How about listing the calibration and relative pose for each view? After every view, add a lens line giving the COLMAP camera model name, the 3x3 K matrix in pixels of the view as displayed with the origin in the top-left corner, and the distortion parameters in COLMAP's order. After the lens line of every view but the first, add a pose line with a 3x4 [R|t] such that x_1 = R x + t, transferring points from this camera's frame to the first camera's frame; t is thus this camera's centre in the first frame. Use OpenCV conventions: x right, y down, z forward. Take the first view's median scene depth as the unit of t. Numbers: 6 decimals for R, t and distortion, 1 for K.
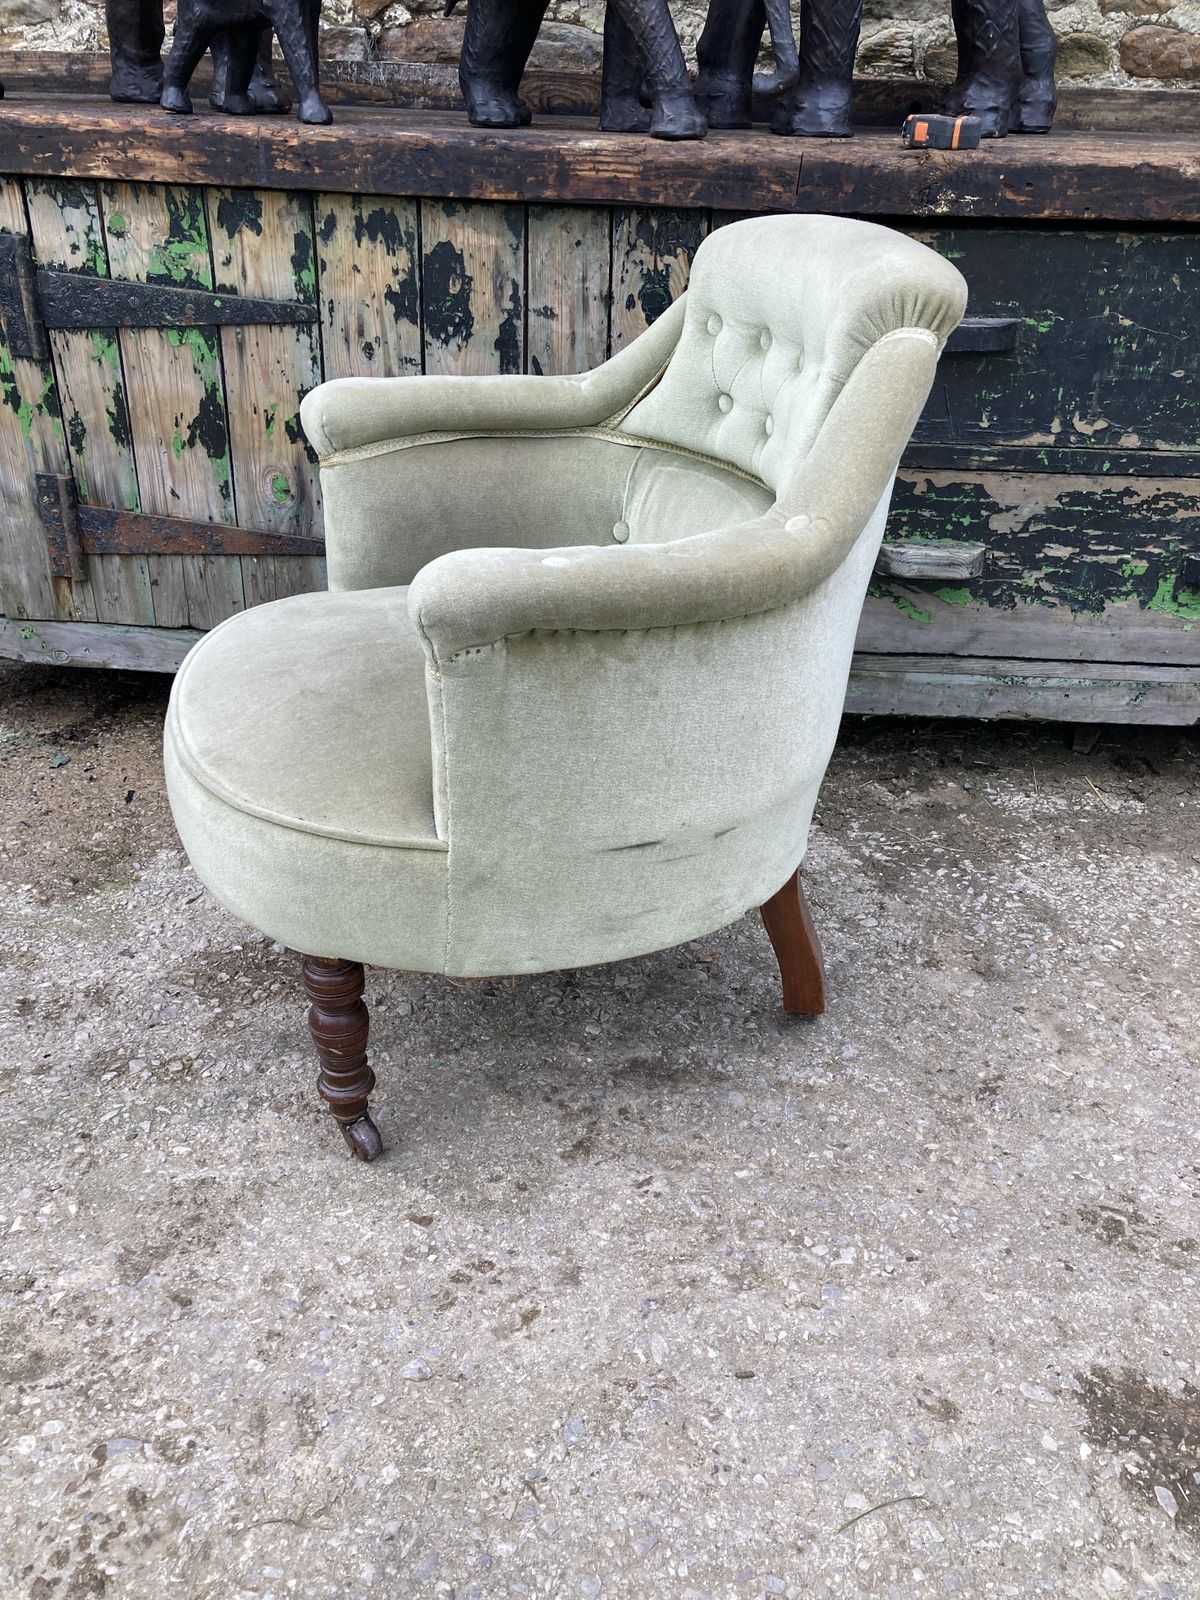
lens RADIAL K [[1269.1, 0, 616.7], [0, 1269.1, 809.6], [0, 0, 1]] dist [-0.002279, 0.020698]
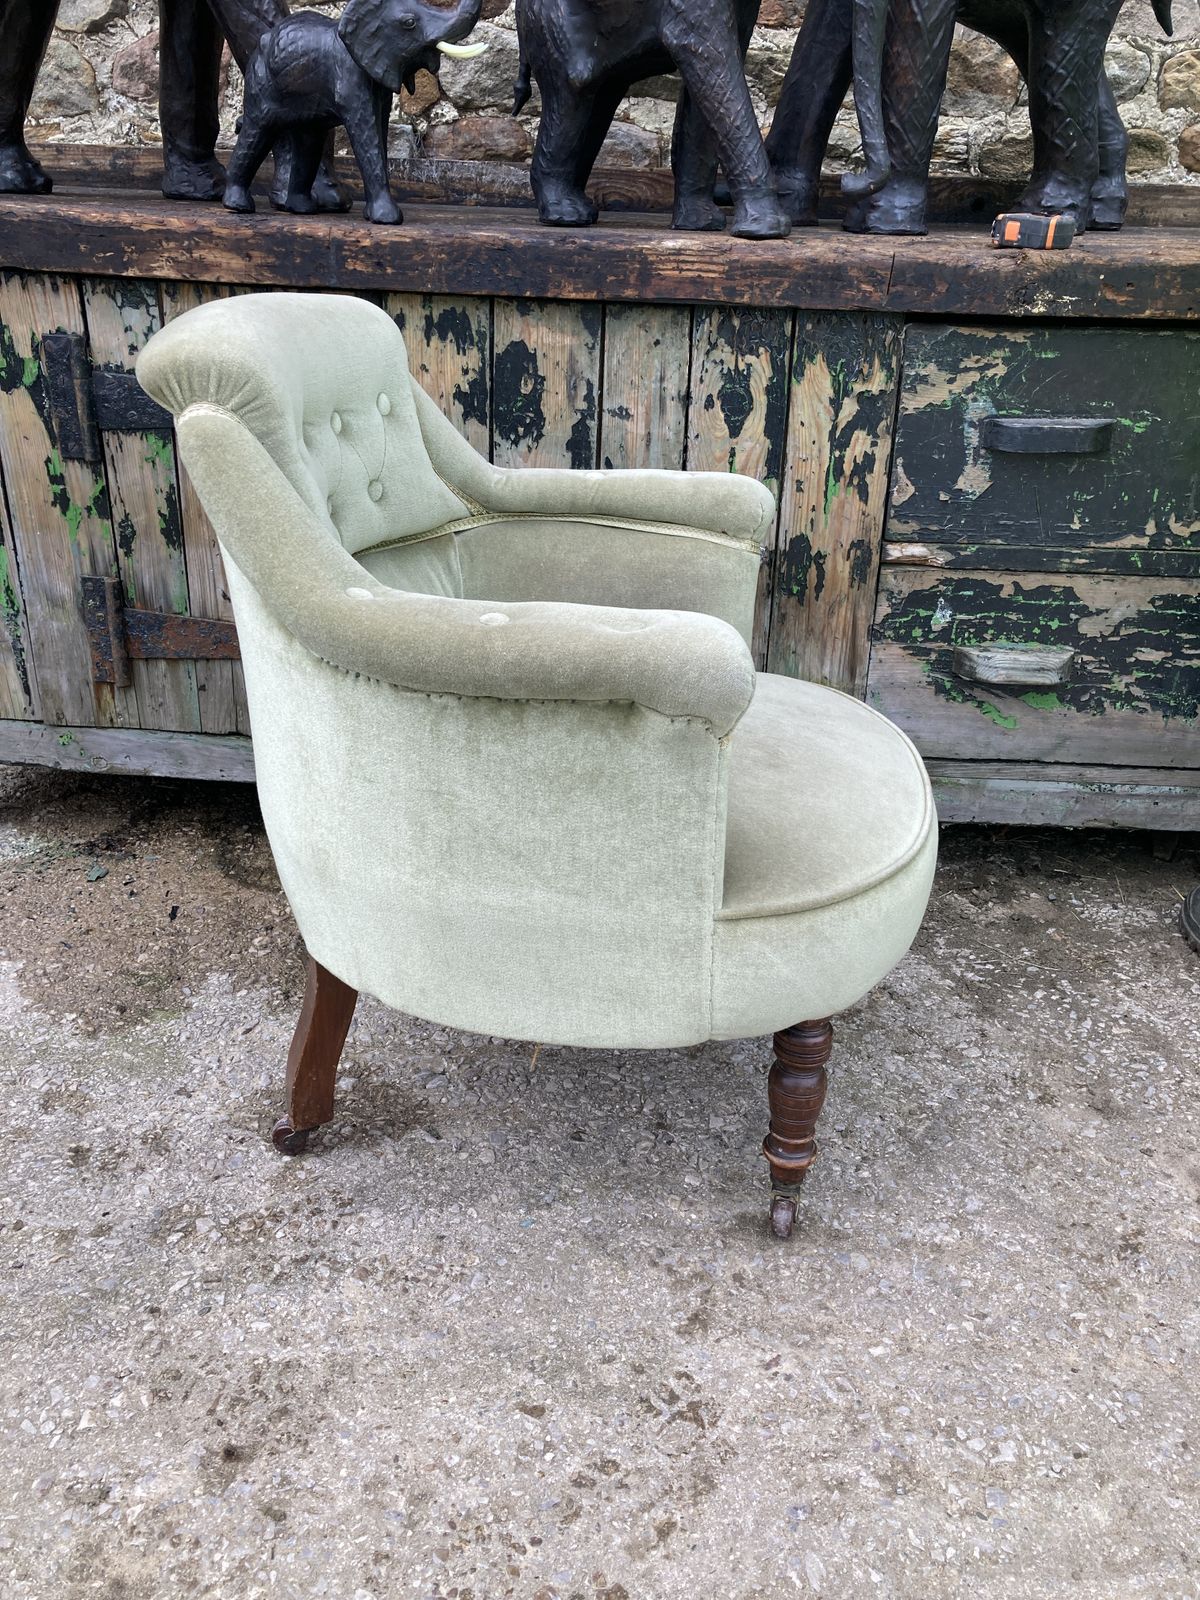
lens RADIAL K [[1269.1, 0, 598.8], [0, 1269.1, 813.2], [0, 0, 1]] dist [-0.002279, 0.020698]
pose [[0.999982, -0.003062, 0.005150, -0.088195], [0.003320, 0.998696, -0.050939, -0.044122], [-0.004988, 0.050956, 0.998688, 0.060631]]
